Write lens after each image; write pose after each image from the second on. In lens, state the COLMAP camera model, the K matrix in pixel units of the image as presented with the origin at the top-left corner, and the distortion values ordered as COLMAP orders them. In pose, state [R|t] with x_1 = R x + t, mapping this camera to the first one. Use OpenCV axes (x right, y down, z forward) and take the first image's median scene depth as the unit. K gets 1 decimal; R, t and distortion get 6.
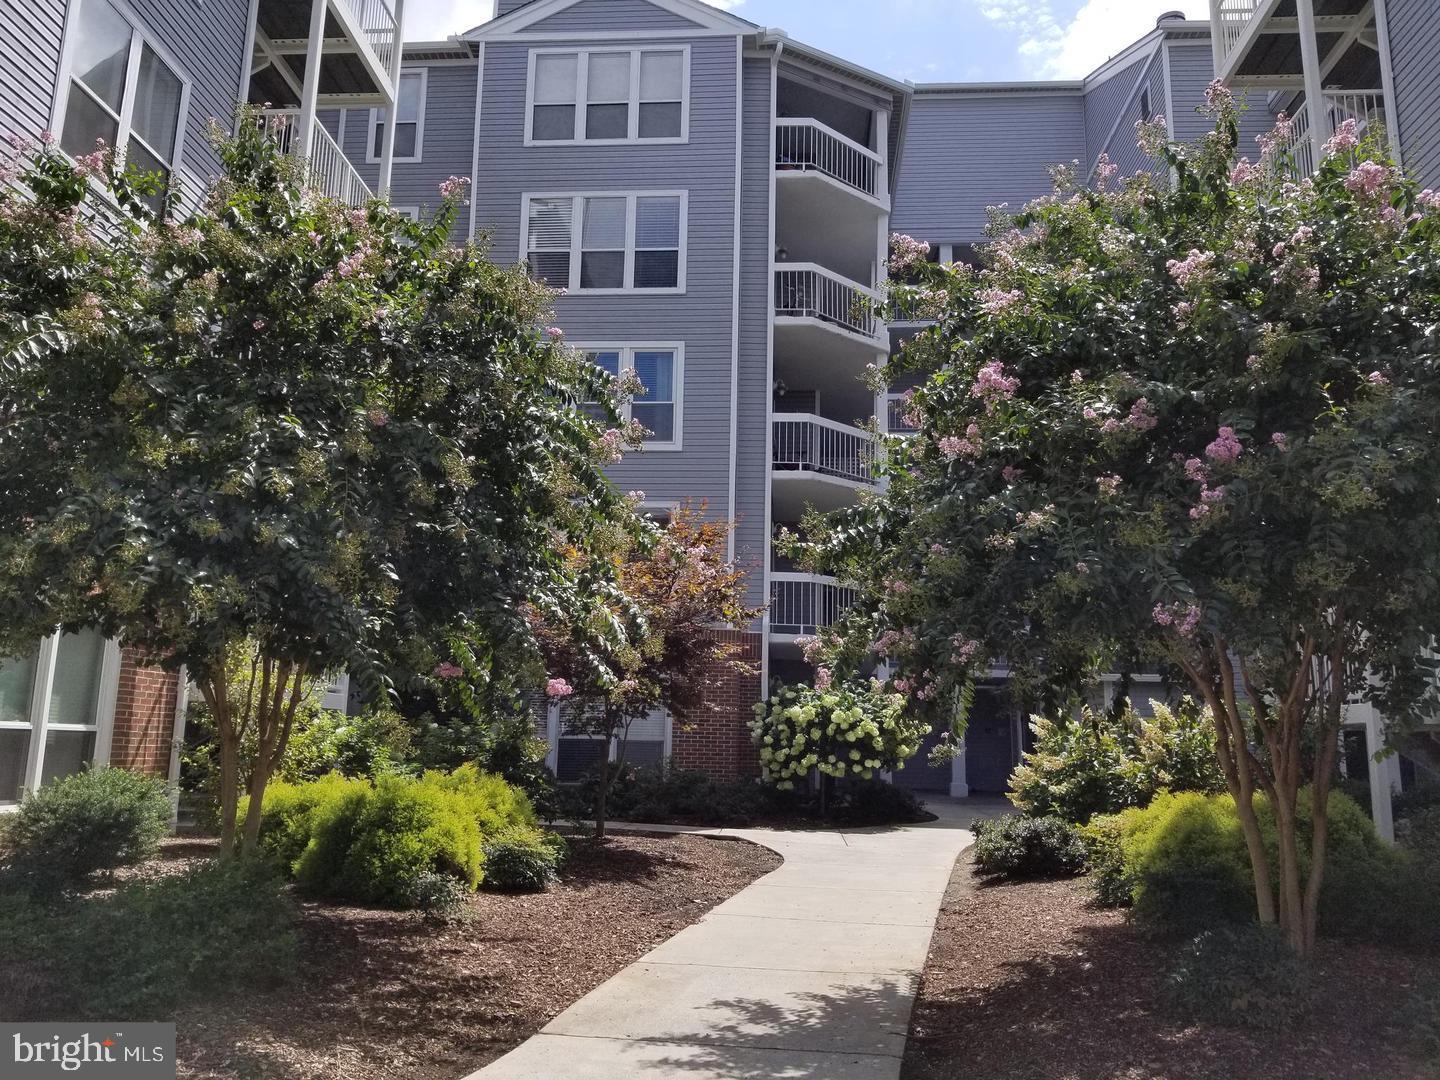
lens RADIAL K [[1123.1, 0, 714.7], [0, 1123.1, 528.2], [0, 0, 1]] dist [0.066684, -0.127327]
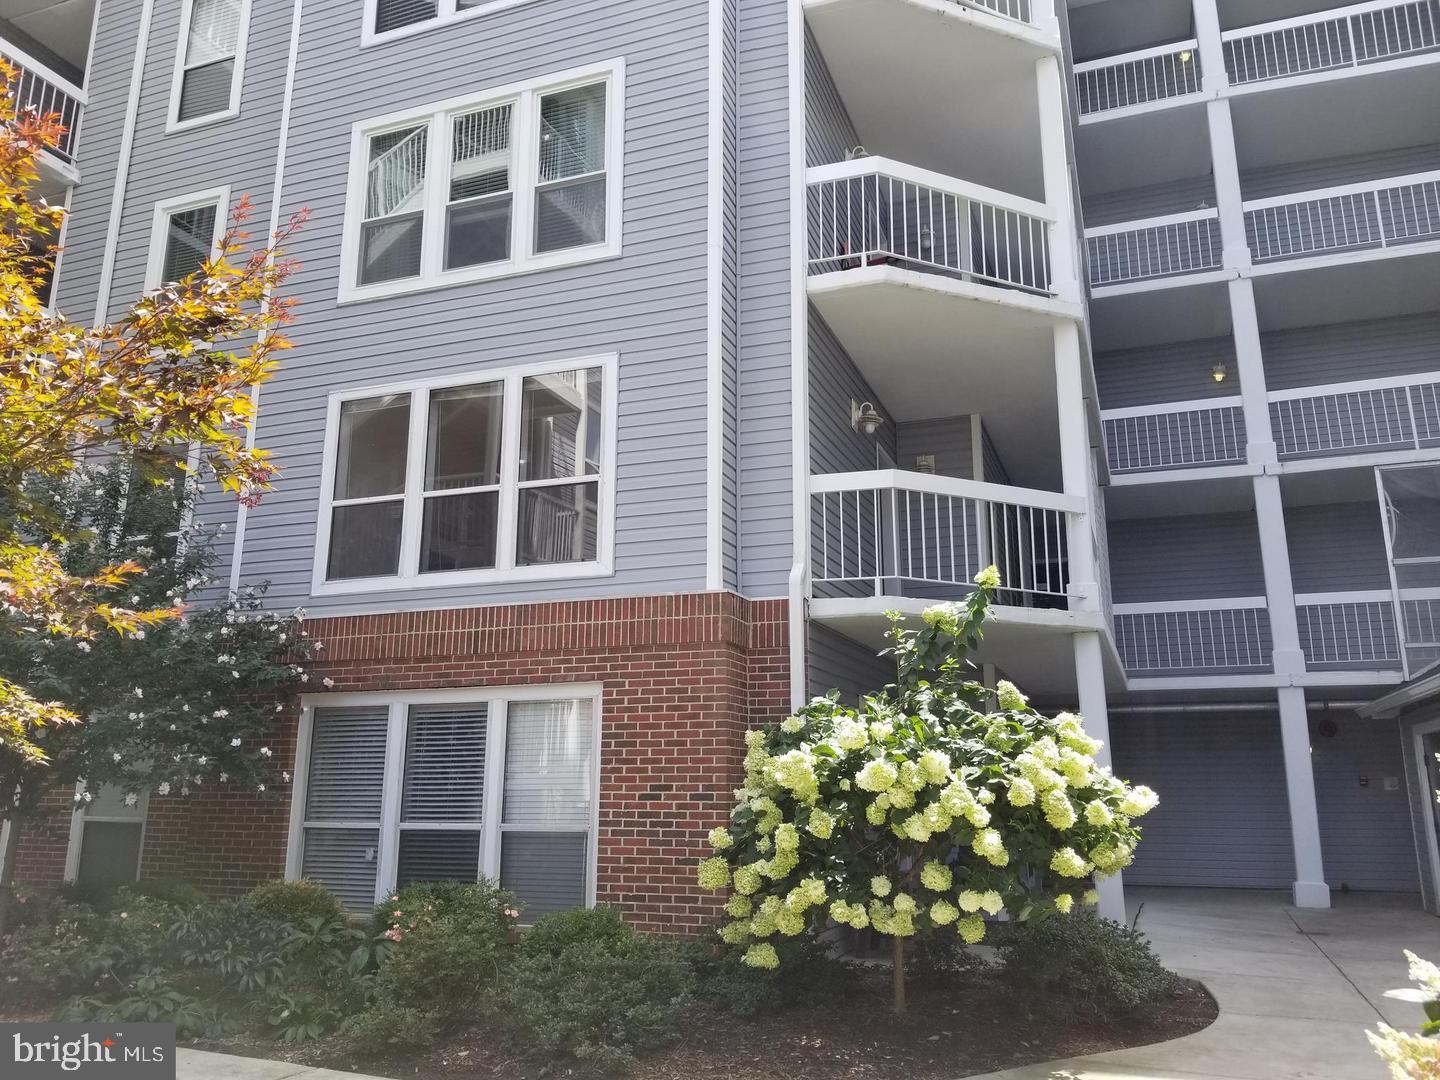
lens RADIAL K [[1123.1, 0, 714.7], [0, 1123.1, 528.2], [0, 0, 1]] dist [0.066684, -0.127327]
pose [[0.955578, -0.088275, -0.281210, 0.170683], [0.078707, 0.995874, -0.045163, 0.095167], [0.284037, 0.021023, 0.958583, 0.609341]]
